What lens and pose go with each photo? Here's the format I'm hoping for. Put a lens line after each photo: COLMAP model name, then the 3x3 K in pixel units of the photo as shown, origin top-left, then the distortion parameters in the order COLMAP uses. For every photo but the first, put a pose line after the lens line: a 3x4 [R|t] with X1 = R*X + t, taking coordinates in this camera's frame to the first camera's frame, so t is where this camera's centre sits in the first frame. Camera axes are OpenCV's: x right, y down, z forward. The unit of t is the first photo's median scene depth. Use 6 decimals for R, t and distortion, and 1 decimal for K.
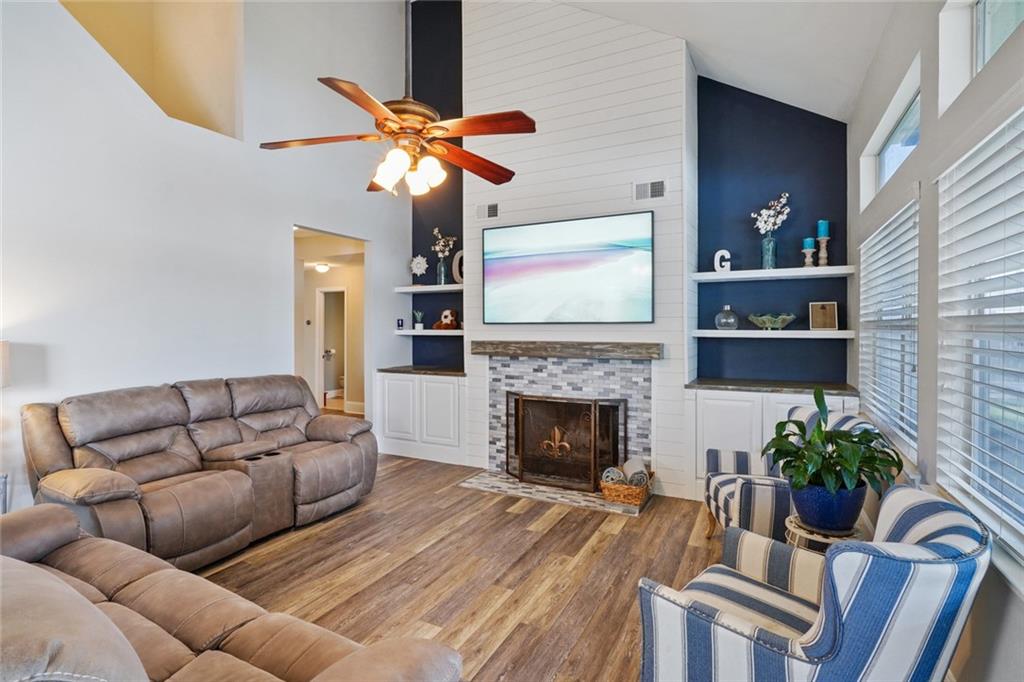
lens RADIAL K [[497.3, 0, 509.1], [0, 497.3, 333.5], [0, 0, 1]] dist [-0.003040, 0.000732]
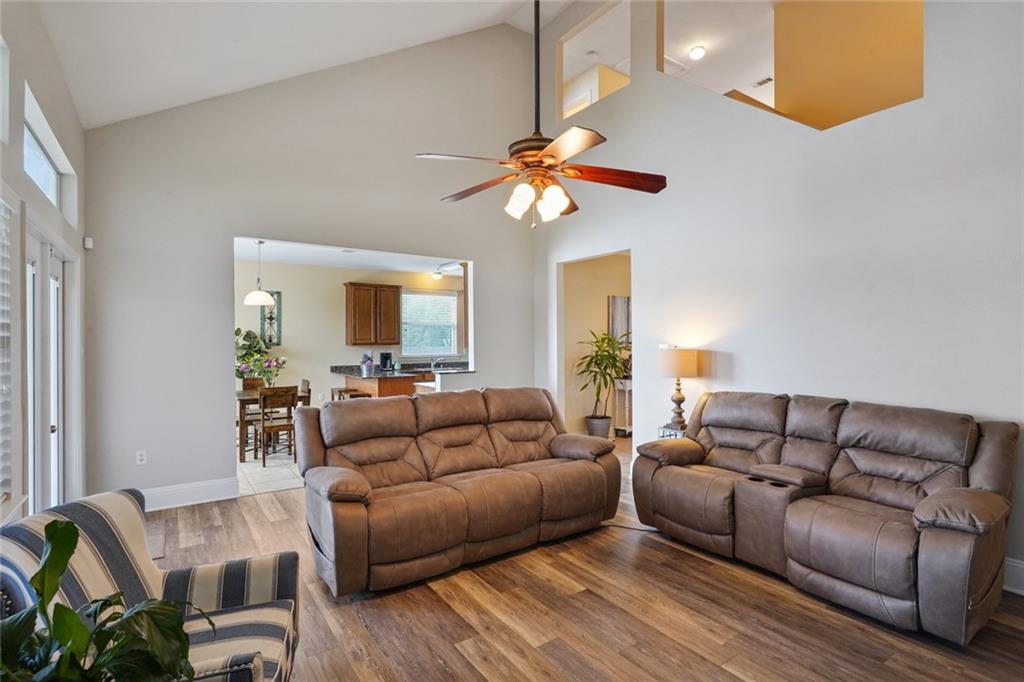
lens RADIAL K [[497.3, 0, 508.7], [0, 497.3, 340.0], [0, 0, 1]] dist [-0.003040, 0.000732]
pose [[-0.466139, 0.006231, -0.884690, 0.541058], [-0.009453, 0.999883, 0.012023, -0.022992], [0.884661, 0.013967, -0.466026, 0.995558]]
